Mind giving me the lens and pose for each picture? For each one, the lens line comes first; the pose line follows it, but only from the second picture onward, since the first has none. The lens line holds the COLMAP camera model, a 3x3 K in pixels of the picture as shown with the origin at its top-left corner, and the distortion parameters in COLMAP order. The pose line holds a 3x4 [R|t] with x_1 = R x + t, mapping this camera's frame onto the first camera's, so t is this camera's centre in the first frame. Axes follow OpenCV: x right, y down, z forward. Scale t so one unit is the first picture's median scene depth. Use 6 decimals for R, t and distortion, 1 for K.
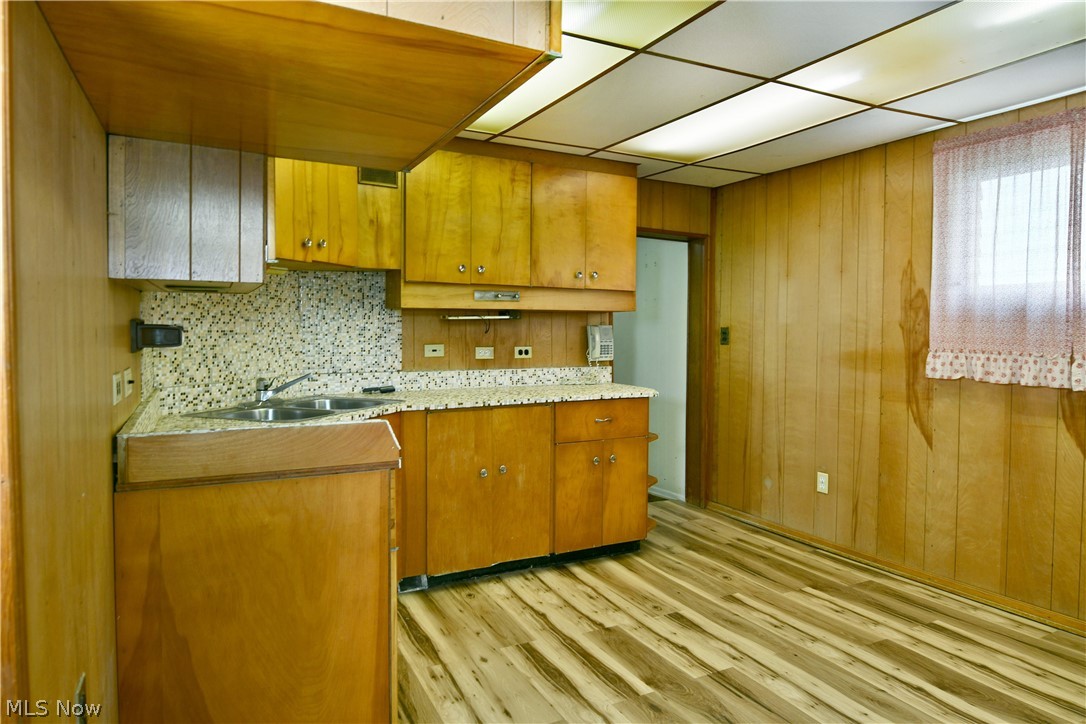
lens RADIAL K [[676.5, 0, 524.6], [0, 676.5, 354.8], [0, 0, 1]] dist [-0.009352, -0.006552]
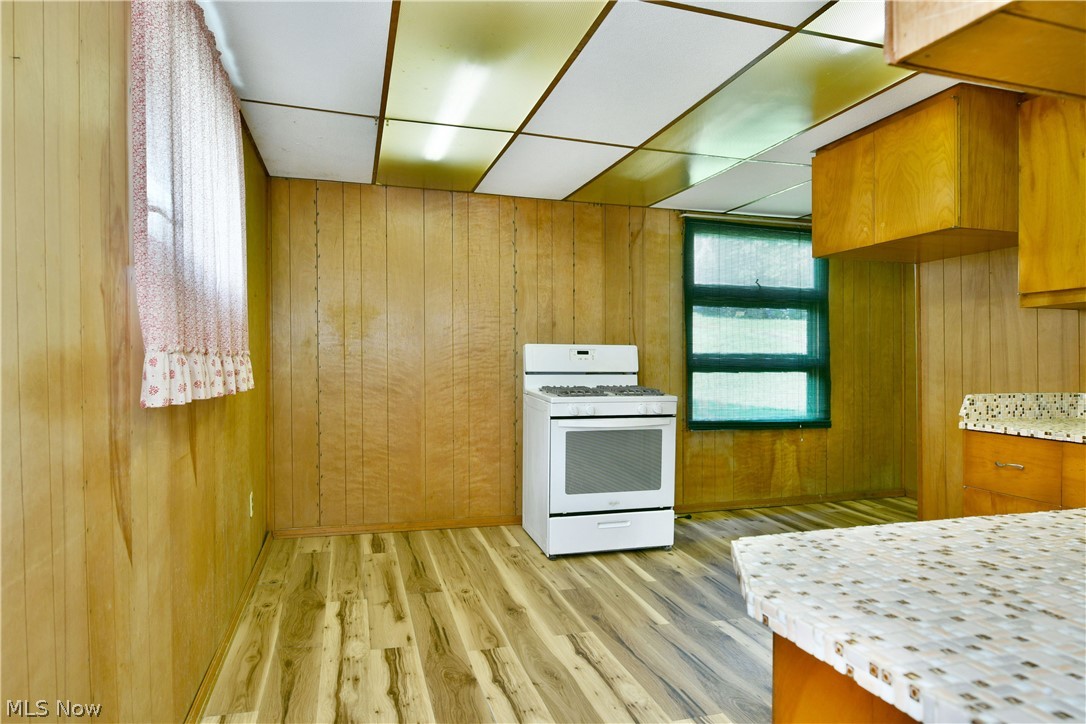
lens RADIAL K [[676.5, 0, 538.4], [0, 676.5, 355.7], [0, 0, 1]] dist [-0.009352, -0.006552]
pose [[-0.985038, -0.008334, 0.172133, 0.248780], [-0.002914, 0.999493, 0.031715, -0.017386], [-0.172310, 0.030739, -0.984563, 1.384130]]
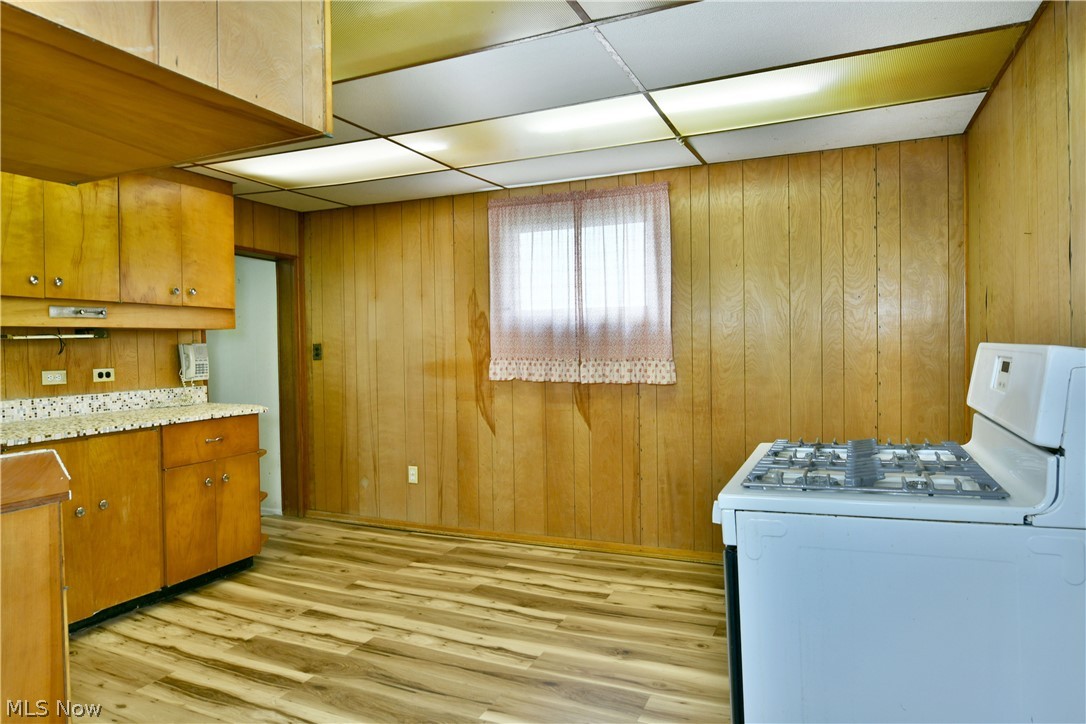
lens RADIAL K [[676.5, 0, 548.4], [0, 676.5, 351.9], [0, 0, 1]] dist [-0.009352, -0.006552]
pose [[0.771764, -0.022341, 0.635516, -0.139062], [0.039800, 0.999120, -0.013210, 0.001285], [-0.634662, 0.035488, 0.771974, -0.075778]]
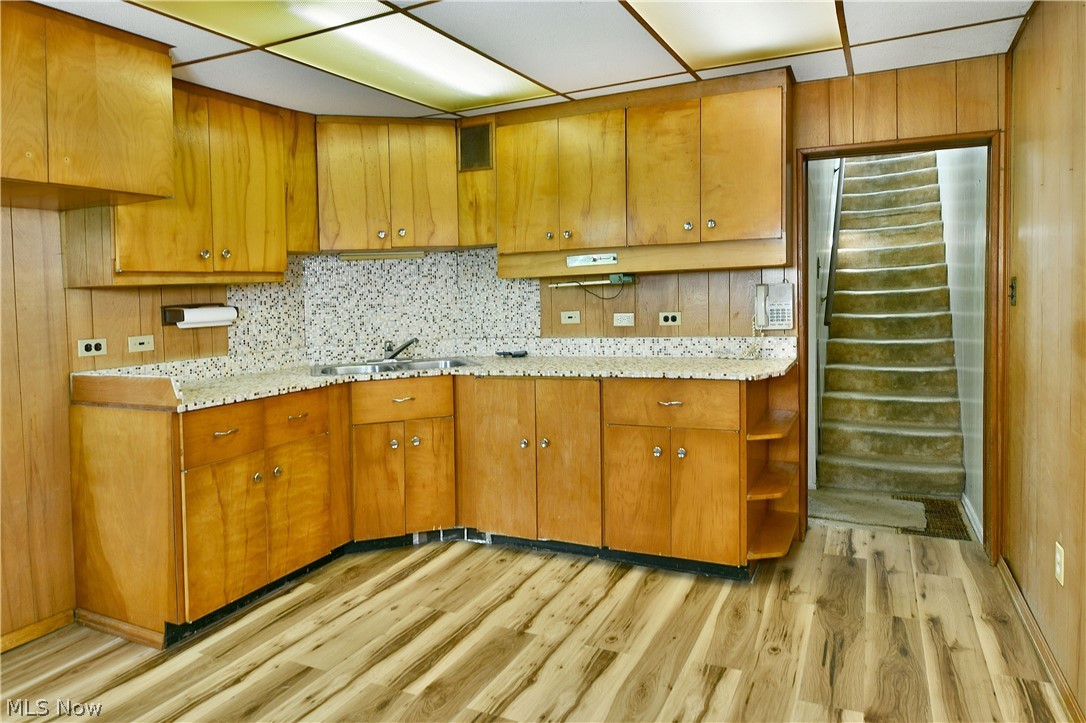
lens RADIAL K [[676.5, 0, 523.8], [0, 676.5, 308.6], [0, 0, 1]] dist [-0.009352, -0.006552]
pose [[0.604194, -0.007895, -0.796798, 0.714518], [0.007267, 0.999964, -0.004397, -0.017551], [0.796804, -0.003134, 0.604230, 0.392417]]
